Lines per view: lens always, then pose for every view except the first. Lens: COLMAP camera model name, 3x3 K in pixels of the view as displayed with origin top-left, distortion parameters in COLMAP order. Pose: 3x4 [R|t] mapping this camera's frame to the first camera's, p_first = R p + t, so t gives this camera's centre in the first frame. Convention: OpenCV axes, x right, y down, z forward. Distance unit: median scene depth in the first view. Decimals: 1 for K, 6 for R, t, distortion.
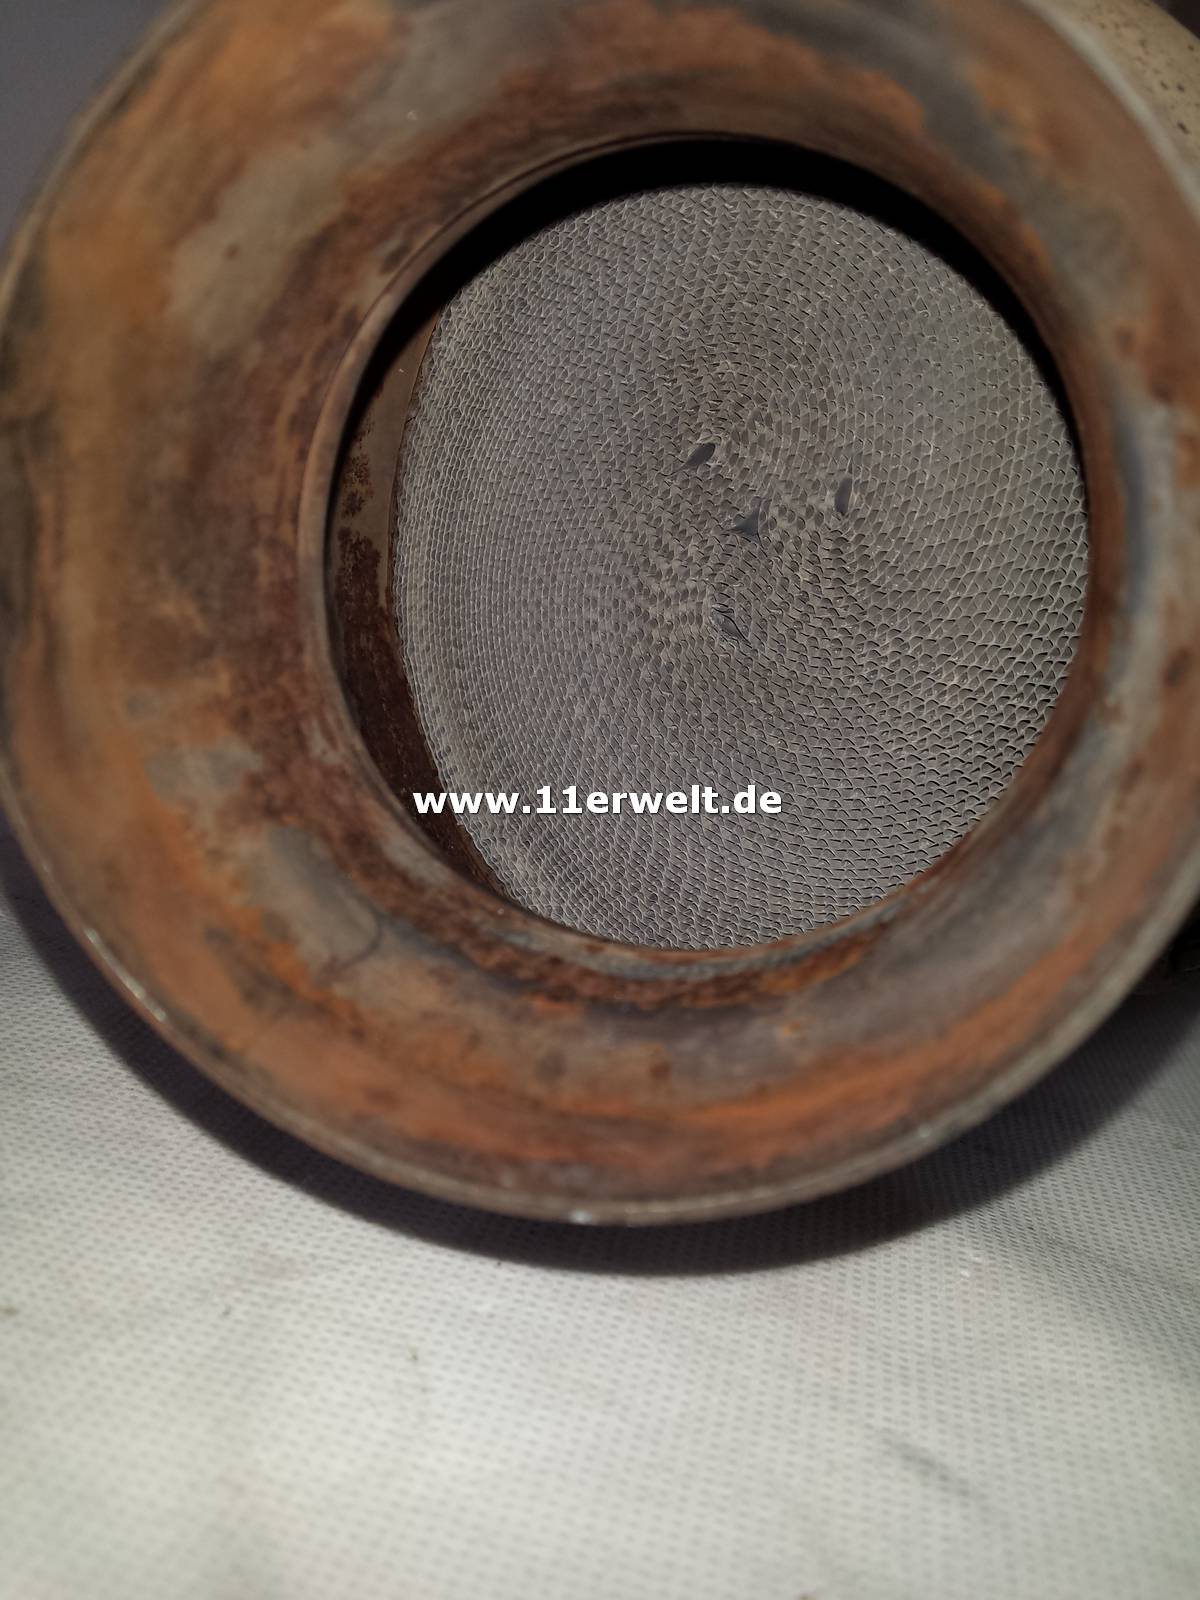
lens RADIAL K [[1454.8, 0, 635.3], [0, 1454.8, 781.2], [0, 0, 1]] dist [0.142647, -0.302177]
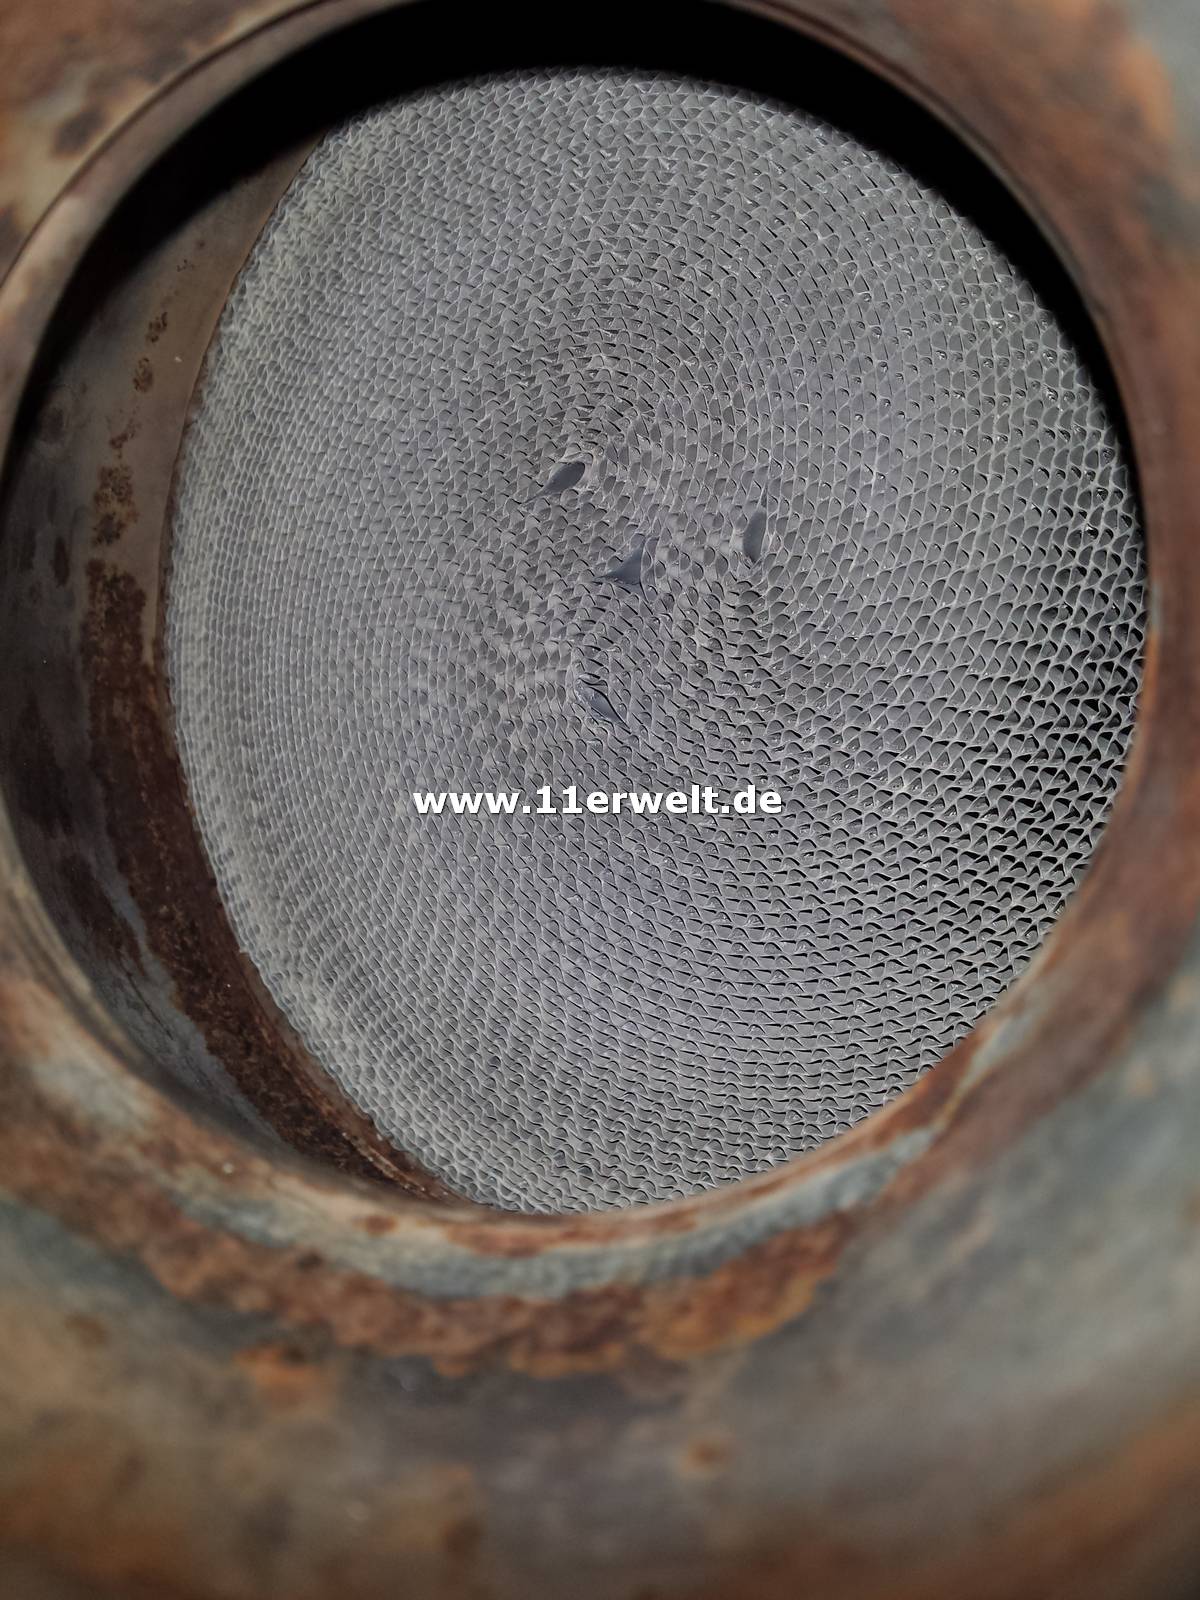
lens RADIAL K [[1454.8, 0, 635.3], [0, 1454.8, 781.2], [0, 0, 1]] dist [0.142647, -0.302177]
pose [[0.996013, 0.015488, 0.087859, 0.016824], [-0.012531, 0.999339, -0.034113, -0.041375], [-0.088329, 0.032876, 0.995549, 0.254294]]
